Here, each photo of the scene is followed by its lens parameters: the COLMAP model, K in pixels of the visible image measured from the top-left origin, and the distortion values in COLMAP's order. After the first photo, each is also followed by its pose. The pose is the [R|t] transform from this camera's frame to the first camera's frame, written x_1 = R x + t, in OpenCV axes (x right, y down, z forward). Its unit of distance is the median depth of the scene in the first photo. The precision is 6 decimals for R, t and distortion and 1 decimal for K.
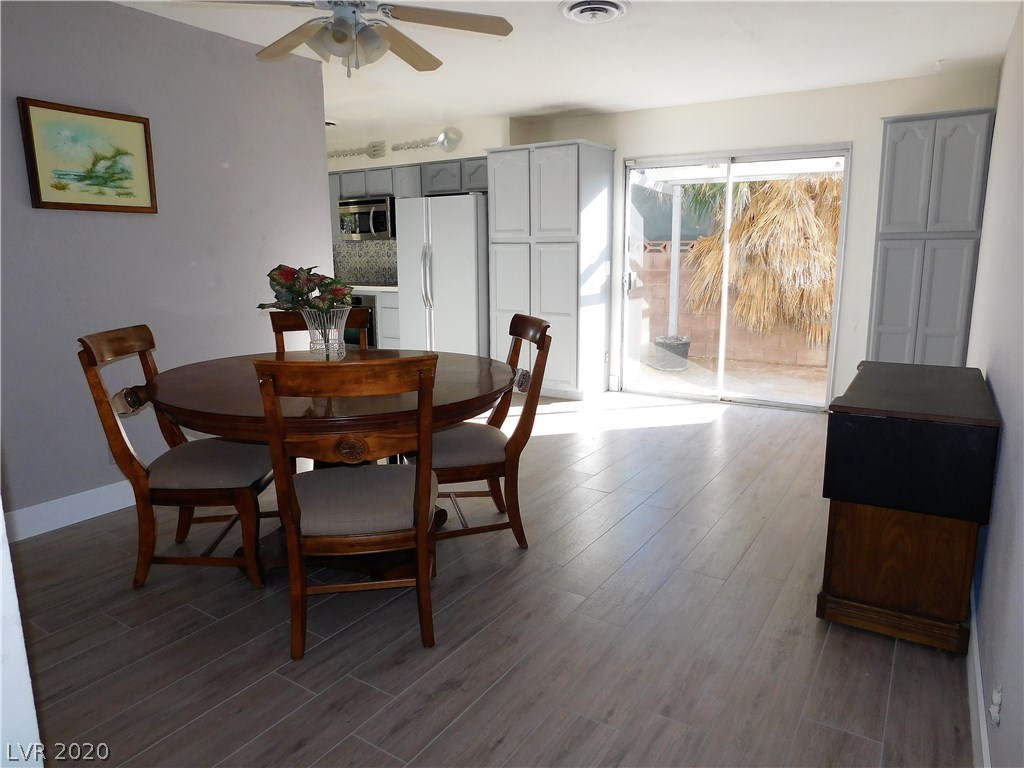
lens RADIAL K [[671.1, 0, 512.0], [0, 671.1, 384.0], [0, 0, 1]] dist [-0.117657, 0.123996]
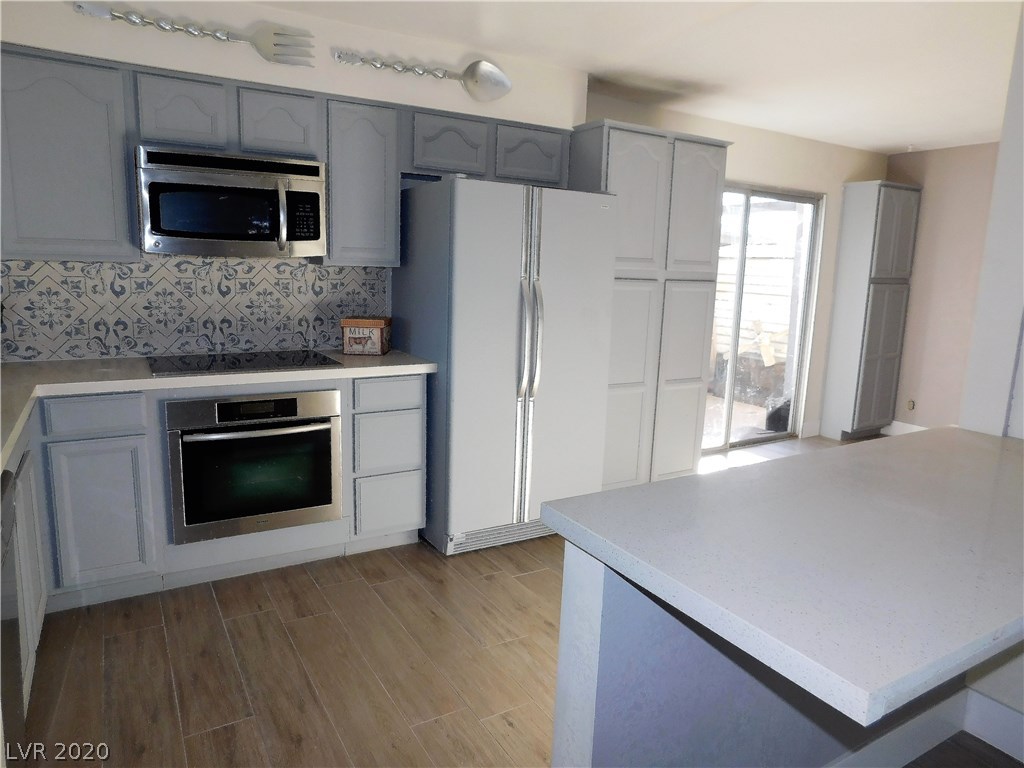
lens RADIAL K [[671.1, 0, 512.0], [0, 671.1, 384.0], [0, 0, 1]] dist [-0.117657, 0.123996]
pose [[0.446959, -0.139802, 0.883563, -0.579752], [0.140975, 0.986378, 0.084757, -0.169375], [-0.883376, 0.086677, 0.460579, 0.757368]]
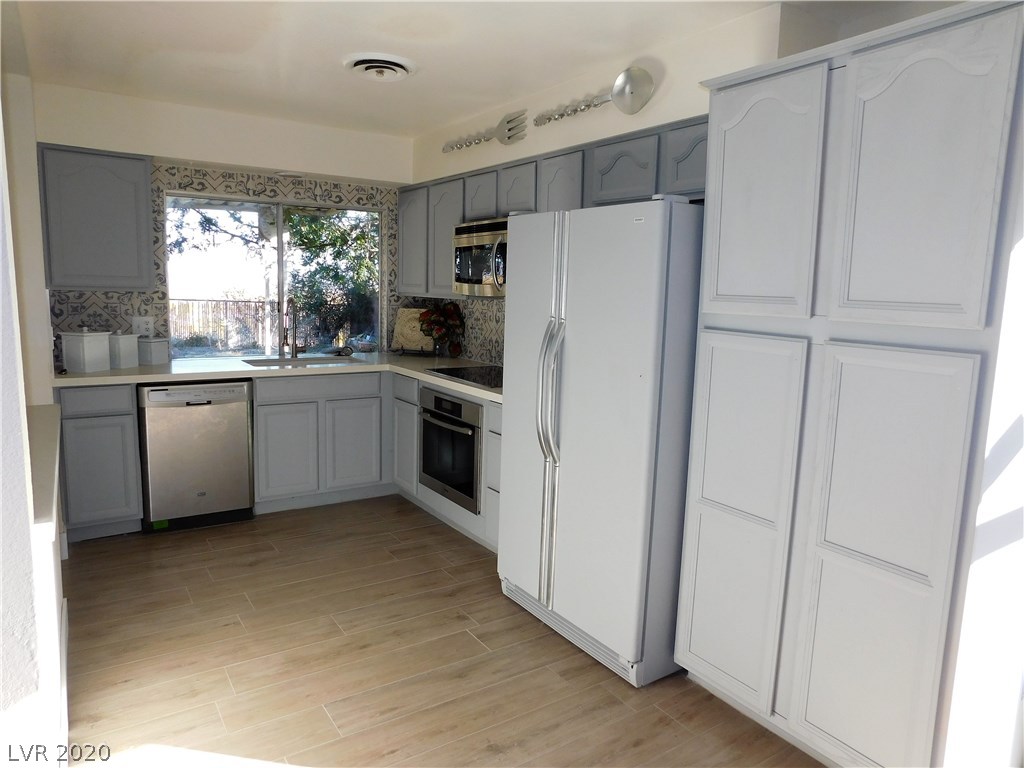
lens RADIAL K [[671.1, 0, 512.0], [0, 671.1, 384.0], [0, 0, 1]] dist [-0.117657, 0.123996]
pose [[0.915542, 0.085067, -0.393124, 0.019613], [-0.106186, 0.993823, -0.032244, -0.146574], [0.387953, 0.071264, 0.918920, 0.575369]]
